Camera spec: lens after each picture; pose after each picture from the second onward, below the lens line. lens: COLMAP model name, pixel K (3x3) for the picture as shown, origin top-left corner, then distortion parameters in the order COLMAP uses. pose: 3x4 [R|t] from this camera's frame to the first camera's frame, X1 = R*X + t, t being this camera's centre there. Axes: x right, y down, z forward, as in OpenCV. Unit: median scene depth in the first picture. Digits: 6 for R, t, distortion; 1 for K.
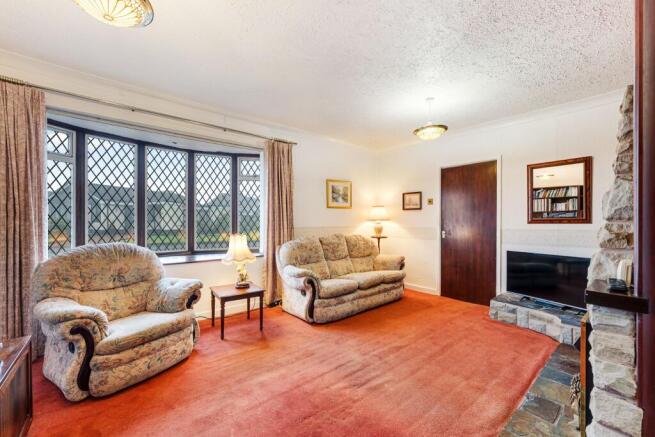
lens RADIAL K [[270.1, 0, 331.5], [0, 270.1, 221.7], [0, 0, 1]] dist [-0.006990, 0.000464]
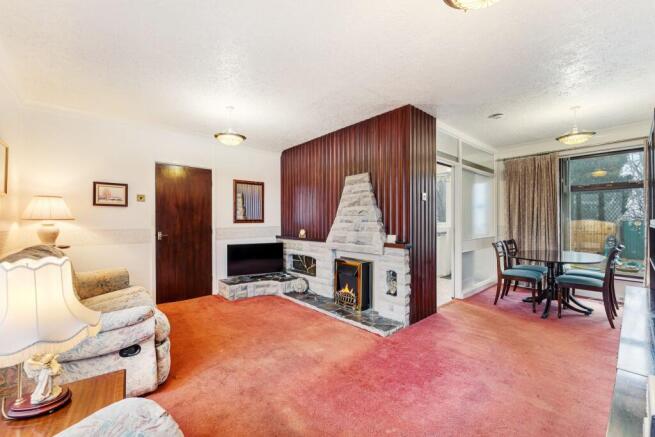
lens RADIAL K [[270.1, 0, 327.9], [0, 270.1, 217.8], [0, 0, 1]] dist [-0.006990, 0.000464]
pose [[-0.031756, 0.009777, 0.999448, -0.671586], [-0.002223, 0.999949, -0.009852, -0.008234], [-0.999493, -0.002535, -0.031733, 0.609495]]
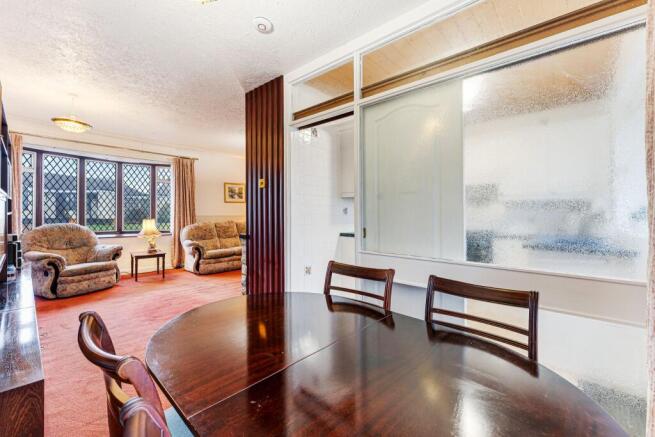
lens RADIAL K [[270.1, 0, 324.2], [0, 270.1, 215.8], [0, 0, 1]] dist [-0.006990, 0.000464]
pose [[0.991059, 0.006435, 0.133267, 0.446938], [-0.007842, 0.999919, 0.010041, 0.001188], [-0.133192, -0.010996, 0.991029, -0.688650]]
